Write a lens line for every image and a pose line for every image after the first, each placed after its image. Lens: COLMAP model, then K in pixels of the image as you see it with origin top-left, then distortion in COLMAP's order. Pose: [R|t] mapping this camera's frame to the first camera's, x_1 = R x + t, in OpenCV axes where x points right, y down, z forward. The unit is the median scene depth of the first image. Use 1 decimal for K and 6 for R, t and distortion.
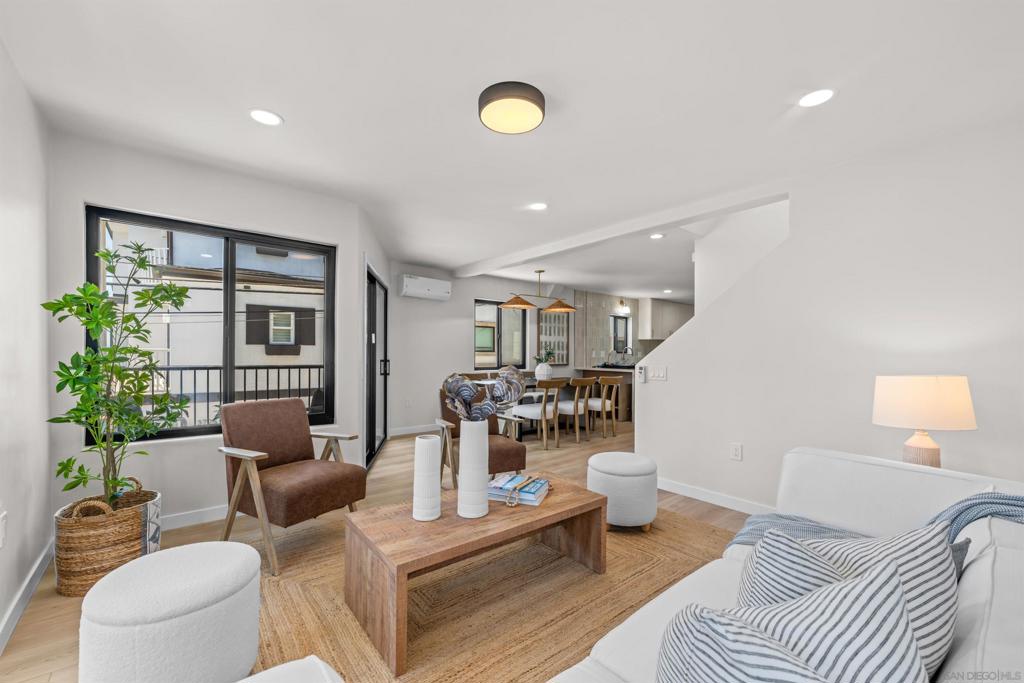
lens RADIAL K [[417.3, 0, 508.0], [0, 417.3, 353.0], [0, 0, 1]] dist [-0.000305, -0.000104]
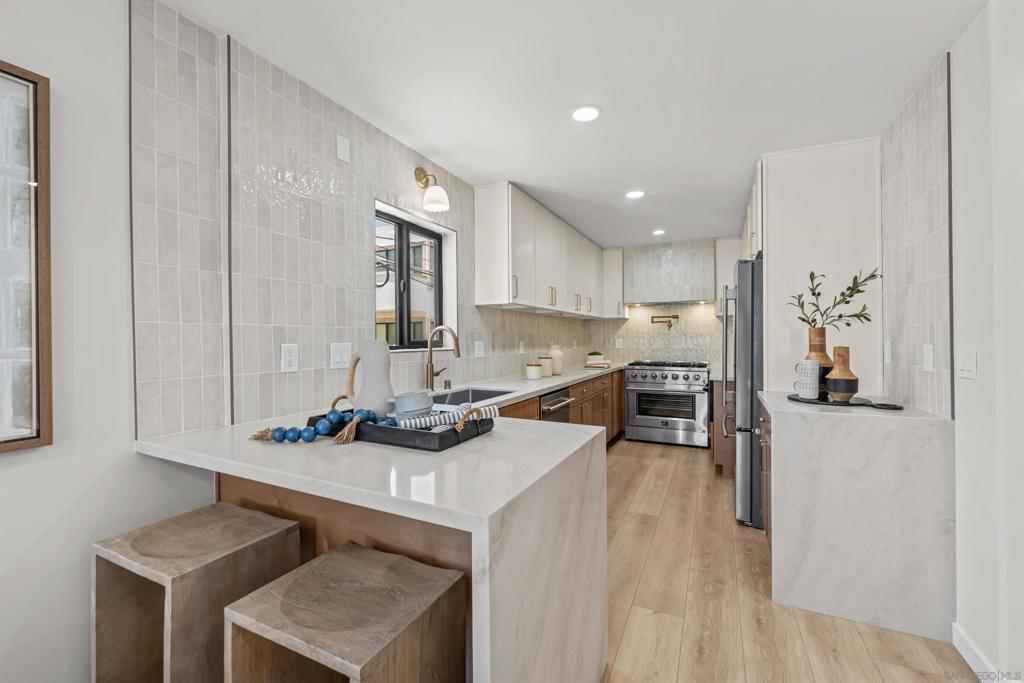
lens RADIAL K [[421.3, 0, 514.0], [0, 421.3, 338.2], [0, 0, 1]] dist [-0.000993, -0.000117]
pose [[0.910361, -0.010079, 0.413692, 0.246562], [0.010665, 0.999943, 0.000893, -0.006804], [-0.413677, 0.003600, 0.910417, 0.835311]]
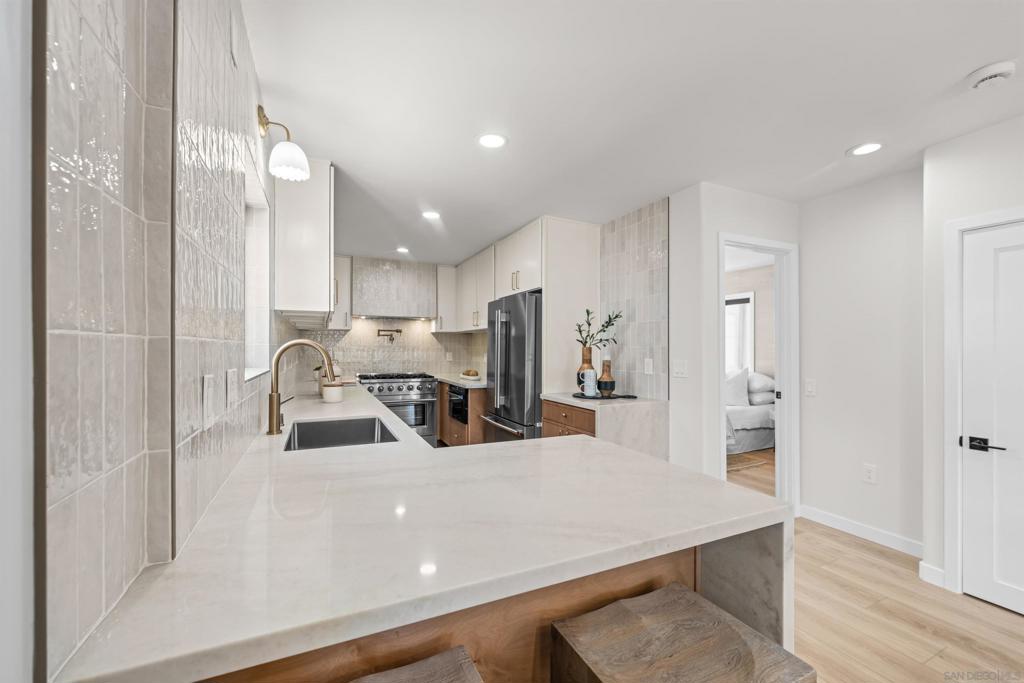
lens RADIAL K [[411.6, 0, 510.1], [0, 411.6, 345.0], [0, 0, 1]] dist [-0.001806, -0.000491]
pose [[0.249467, 0.001653, 0.968382, 0.130808], [-0.000910, 0.999999, -0.001472, -0.013334], [-0.968383, -0.000514, 0.249468, 0.991113]]
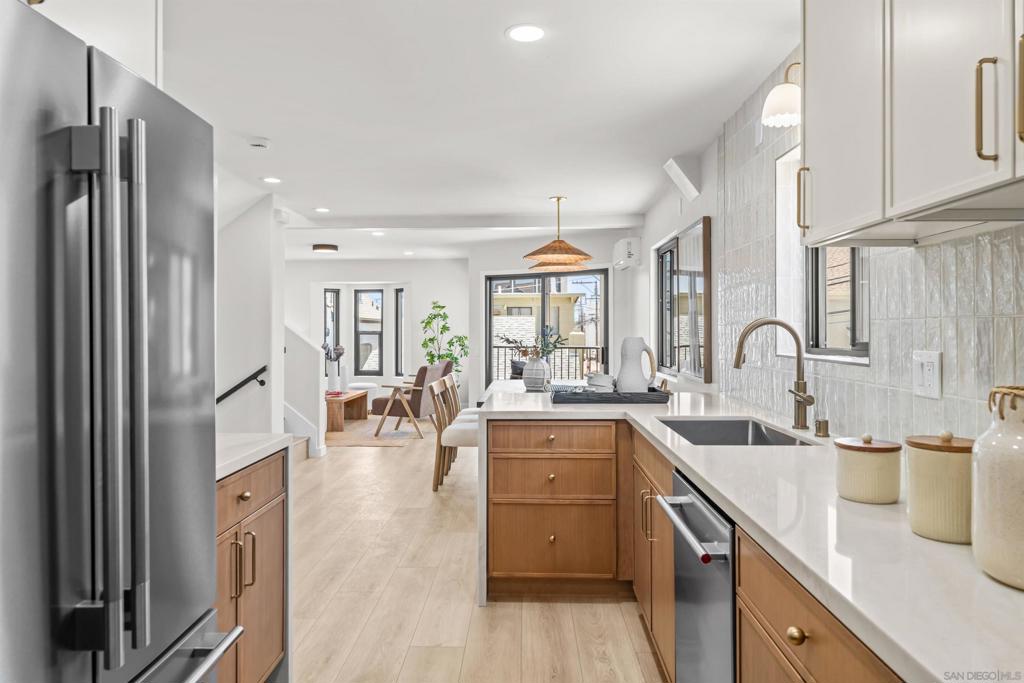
lens RADIAL K [[657.5, 0, 512.0], [0, 657.5, 341.5], [0, 0, 1]] dist [-0.000018, -0.000005]
pose [[-0.658861, 0.007745, -0.752225, 0.662729], [-0.002827, 0.999914, 0.012770, -0.009146], [0.752260, 0.010540, -0.658782, 1.288011]]
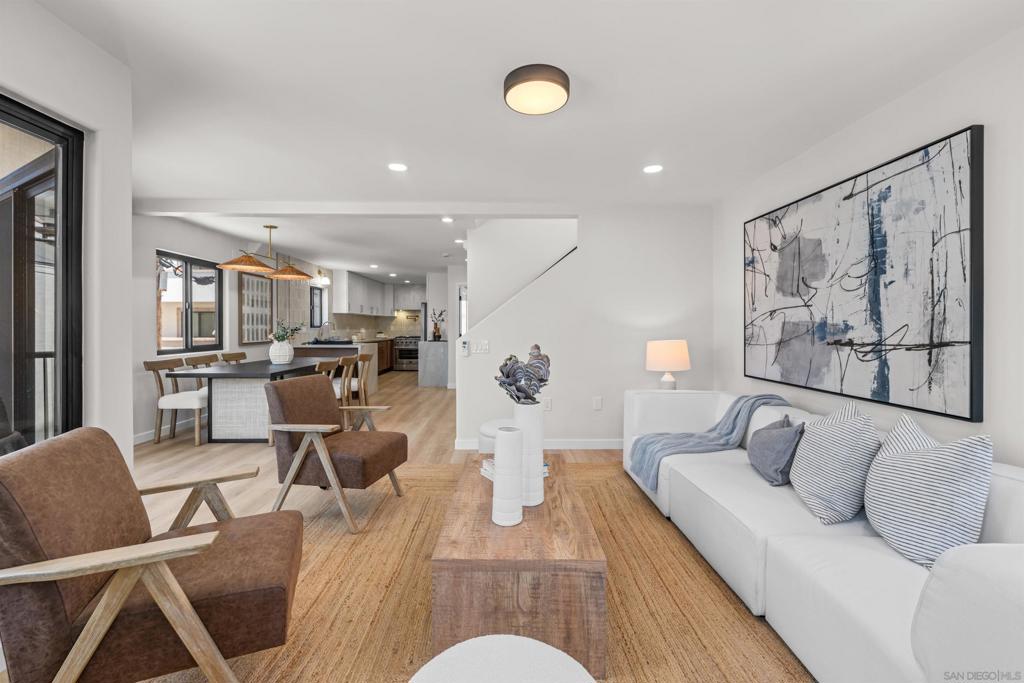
lens RADIAL K [[420.4, 0, 513.7], [0, 420.4, 326.5], [0, 0, 1]] dist [-0.001765, -0.000249]
pose [[0.619706, -0.004948, 0.784819, -0.223231], [0.003883, 0.999987, 0.003238, -0.004236], [-0.784825, 0.001041, 0.619717, 0.113288]]
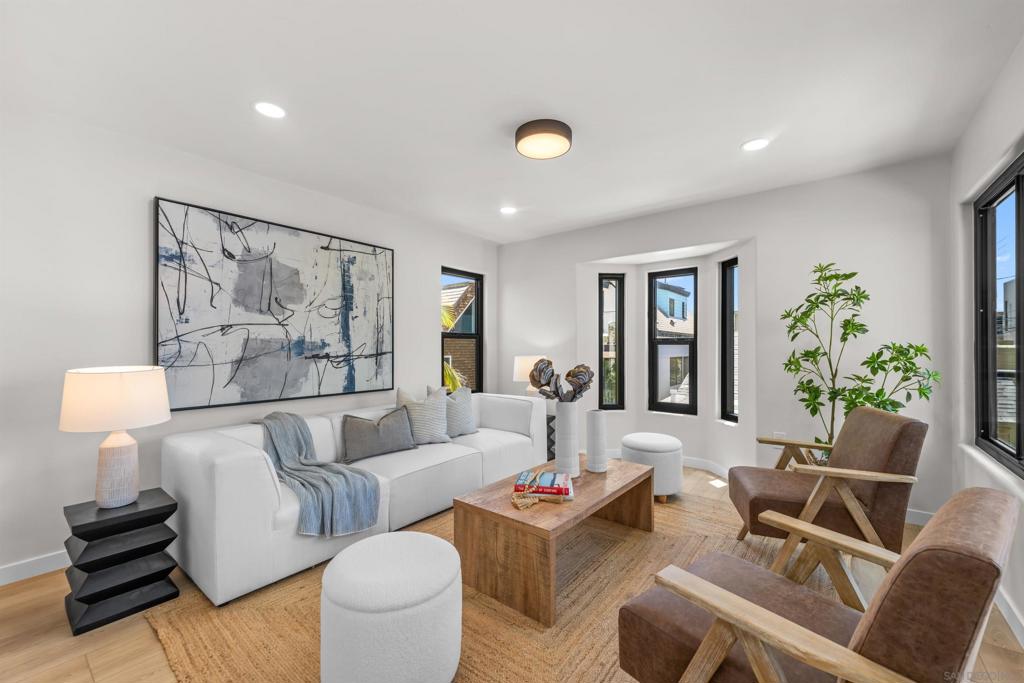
lens RADIAL K [[411.6, 0, 510.1], [0, 411.6, 345.0], [0, 0, 1]] dist [-0.001806, -0.000491]
pose [[-0.978672, -0.006966, -0.205310, 0.092233], [-0.005561, 0.999957, -0.007419, 0.001087], [0.205353, -0.006119, -0.978669, 0.572836]]
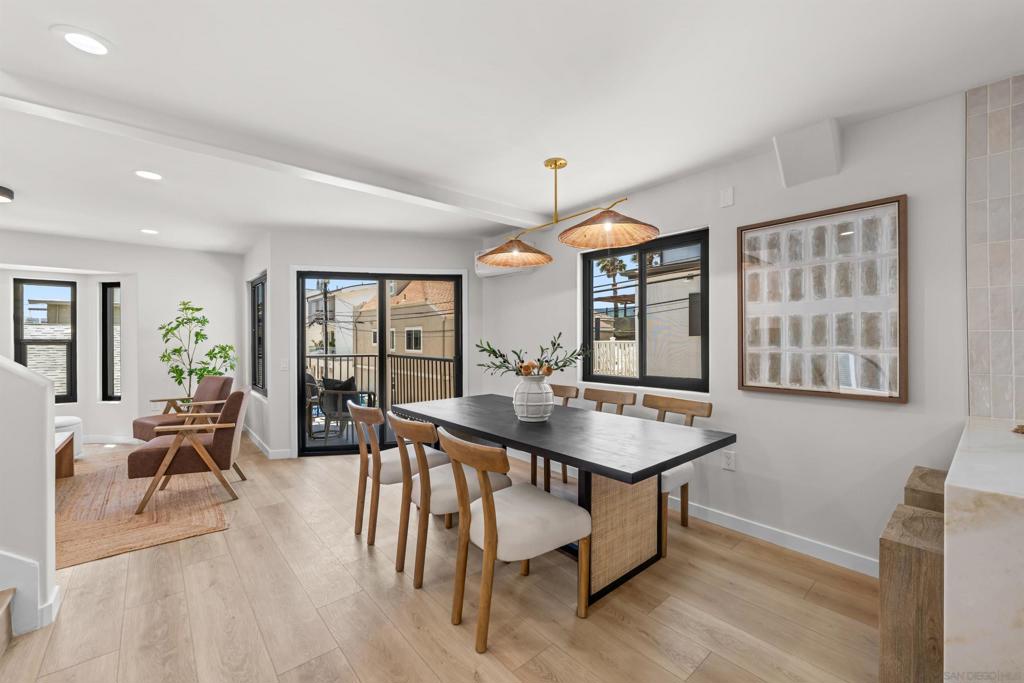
lens RADIAL K [[411.6, 0, 510.1], [0, 411.6, 345.0], [0, 0, 1]] dist [-0.001806, -0.000491]
pose [[0.014587, 0.008424, -0.999858, 0.417646], [0.000531, 0.999964, 0.008433, -0.009477], [0.999893, -0.000654, 0.014582, 0.788620]]
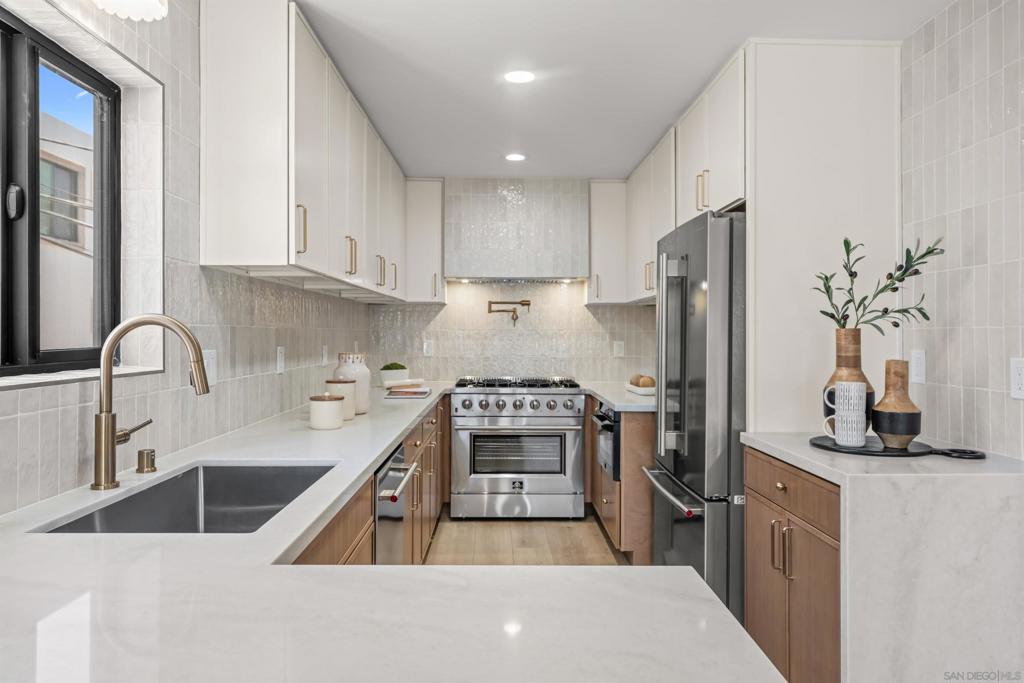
lens RADIAL K [[683.1, 0, 508.5], [0, 683.1, 328.5], [0, 0, 1]] dist [-0.002684, -0.000579]
pose [[0.624188, 0.000709, 0.781274, 0.238988], [0.003165, 0.999989, -0.003437, -0.011289], [-0.781268, 0.004618, 0.624179, 0.949523]]
